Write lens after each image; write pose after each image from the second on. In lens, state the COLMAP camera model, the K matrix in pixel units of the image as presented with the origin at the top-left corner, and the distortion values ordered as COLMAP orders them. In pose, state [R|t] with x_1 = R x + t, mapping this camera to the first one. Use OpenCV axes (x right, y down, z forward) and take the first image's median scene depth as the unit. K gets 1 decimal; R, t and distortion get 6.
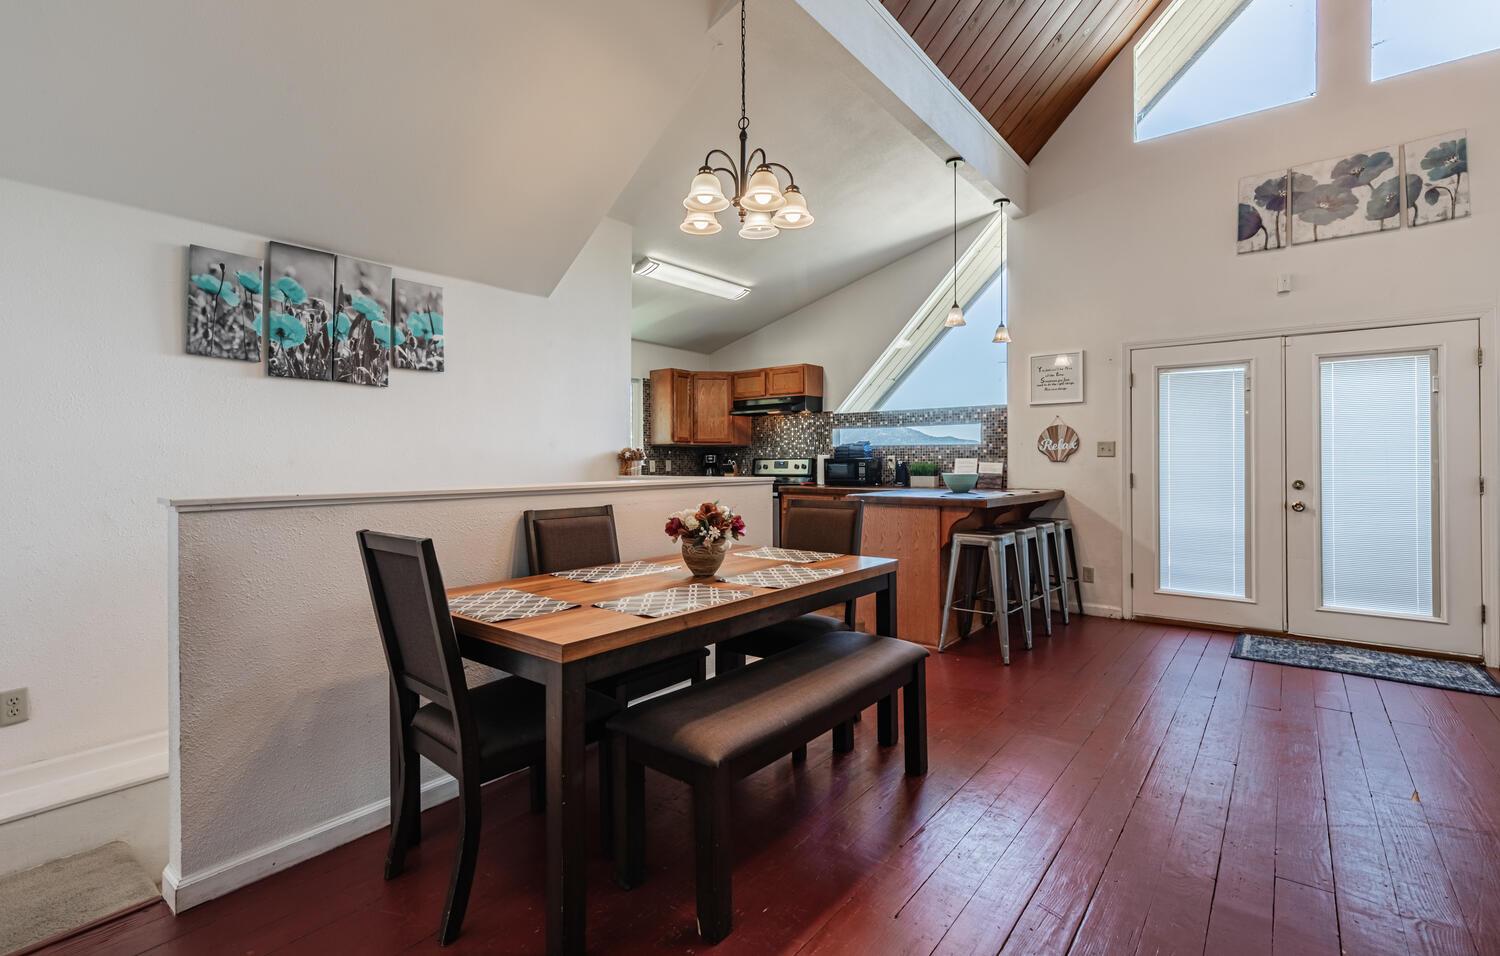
lens RADIAL K [[682.3, 0, 746.6], [0, 682.3, 458.2], [0, 0, 1]] dist [0.005037, 0.000050]
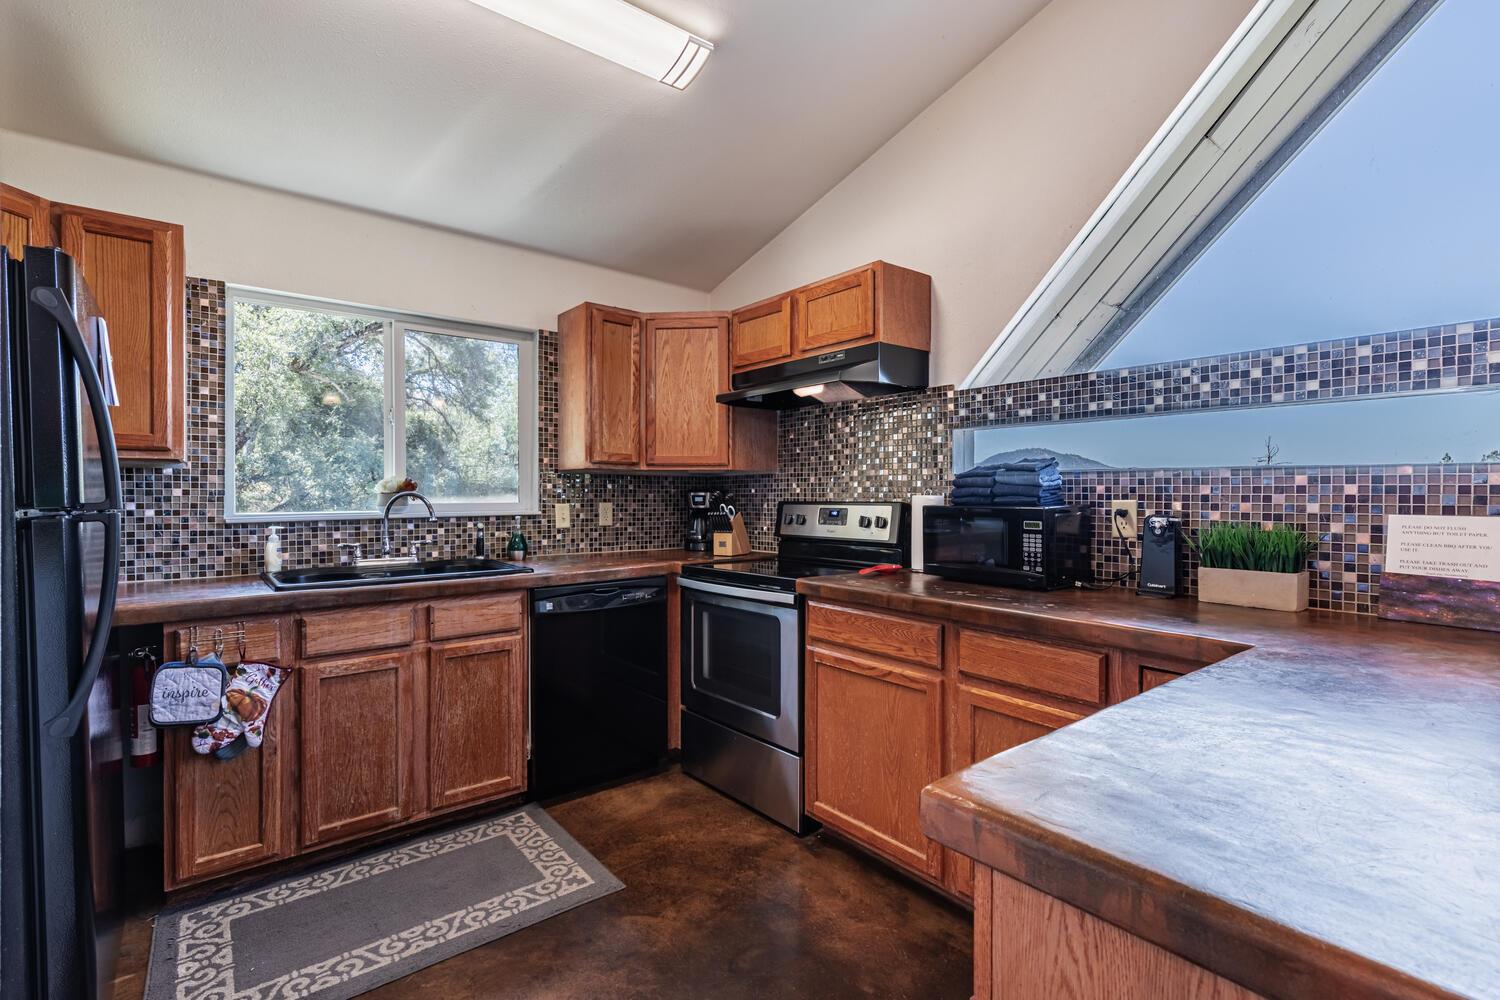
lens RADIAL K [[700.5, 0, 738.7], [0, 700.5, 495.6], [0, 0, 1]] dist [0.011165, -0.001067]
pose [[0.973419, 0.006135, -0.228950, 0.139900], [-0.003994, 0.999944, 0.009813, -0.011434], [0.228997, -0.008638, 0.973389, 0.820599]]
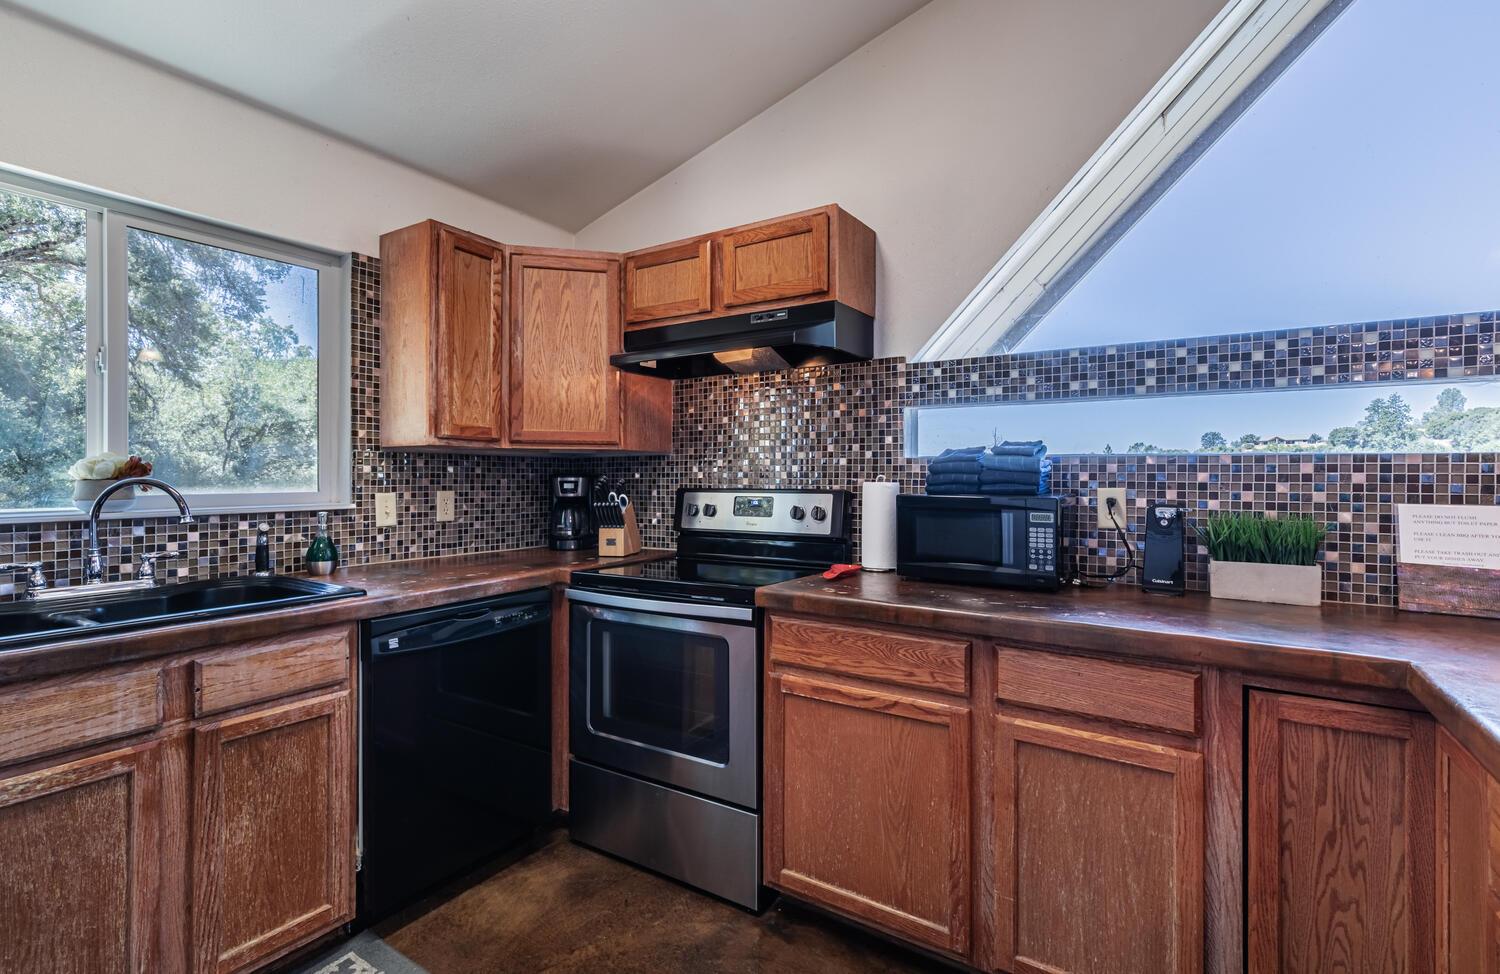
lens RADIAL K [[701.5, 0, 753.9], [0, 701.5, 472.8], [0, 0, 1]] dist [0.008425, -0.000667]
pose [[0.995053, 0.007059, 0.099093, 0.020389], [-0.007234, 0.999973, 0.001403, -0.013367], [-0.099080, -0.002112, 0.995077, 0.927181]]
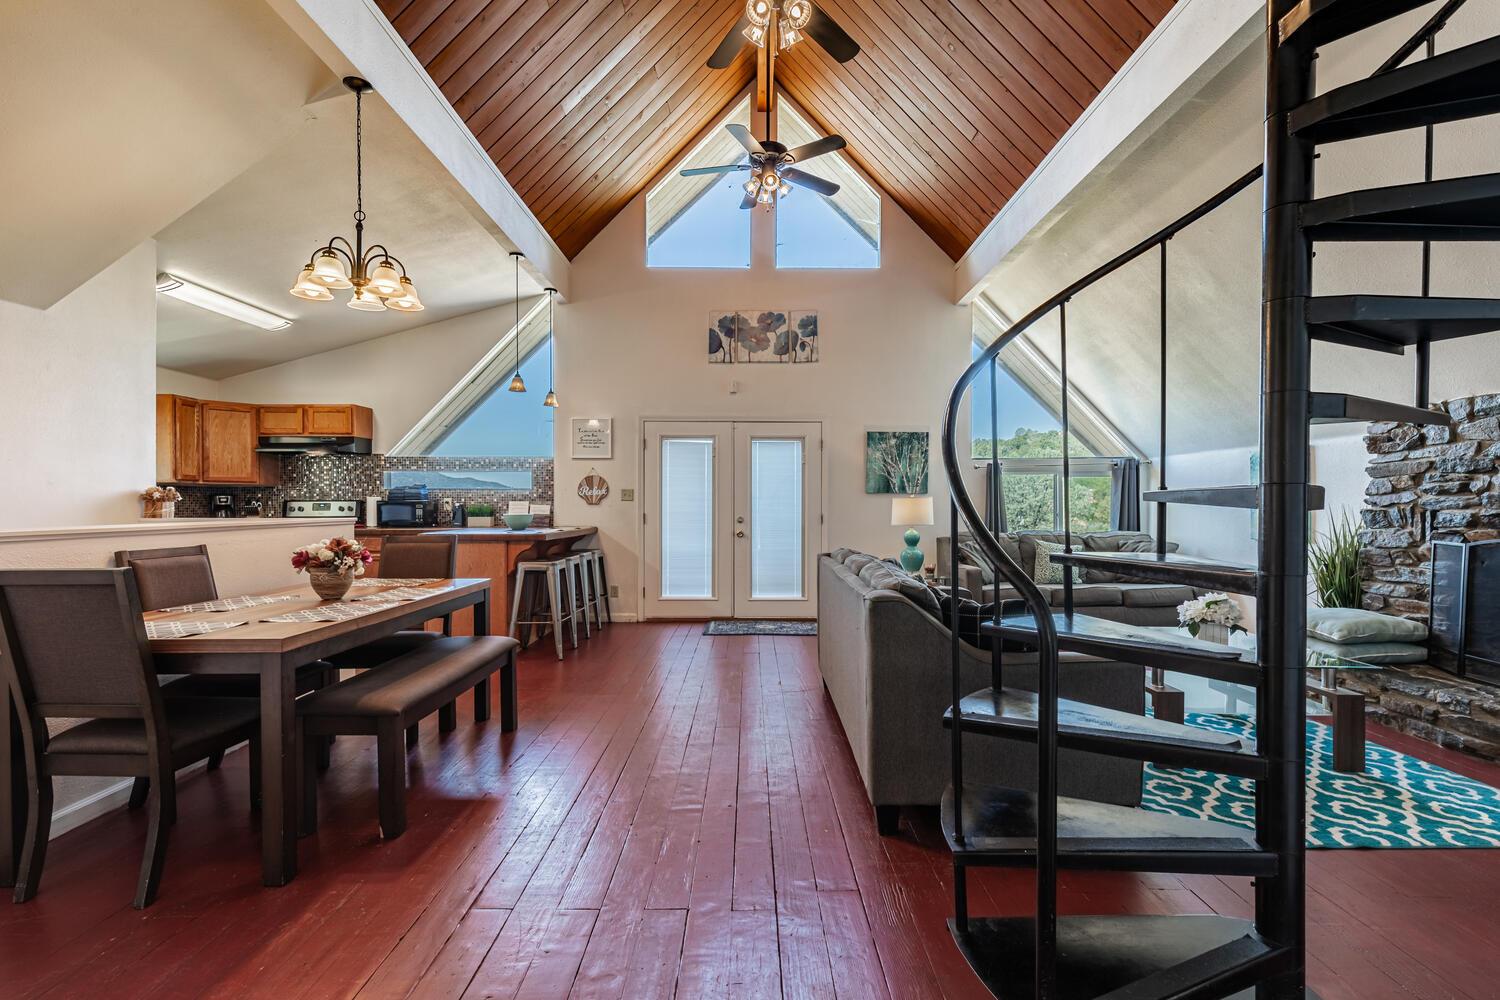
lens RADIAL K [[700.5, 0, 757.3], [0, 700.5, 510.4], [0, 0, 1]] dist [0.011165, -0.001067]
pose [[0.777184, -0.002722, 0.629268, -0.141698], [-0.005794, 0.999917, 0.011481, -0.000297], [-0.629247, -0.012569, 0.777104, -0.227908]]
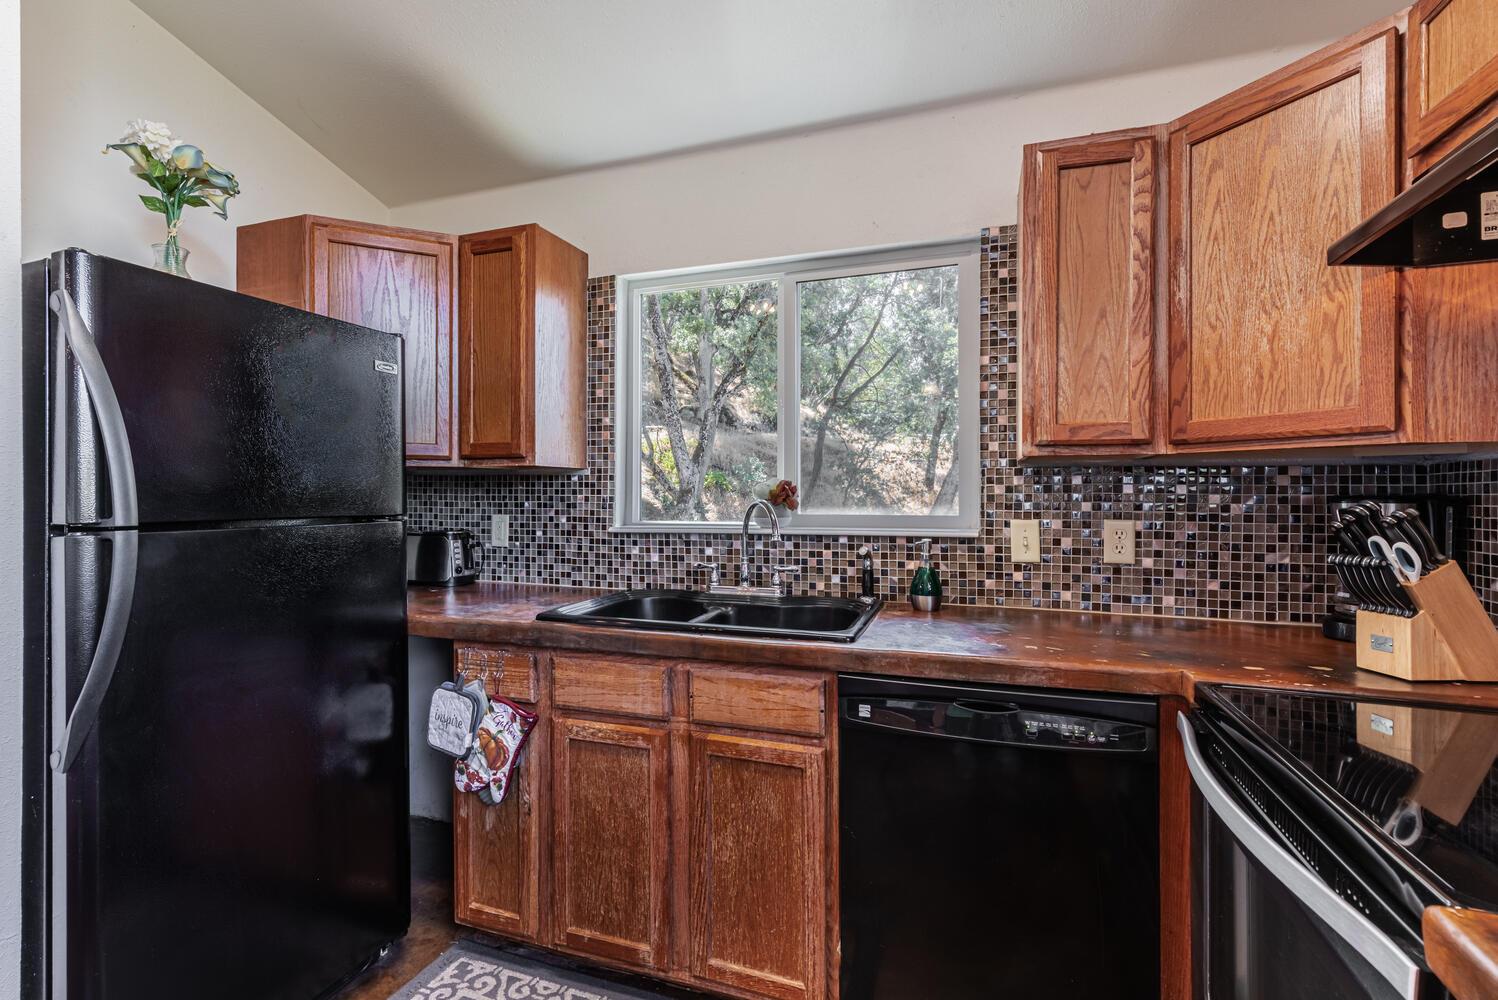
lens RADIAL K [[699.6, 0, 730.0], [0, 699.6, 490.4], [0, 0, 1]] dist [0.011165, -0.001067]
pose [[0.314289, 0.003084, -0.949322, 0.137512], [0.003614, 0.999984, 0.004445, -0.015328], [0.949320, -0.004828, 0.314273, 1.190253]]
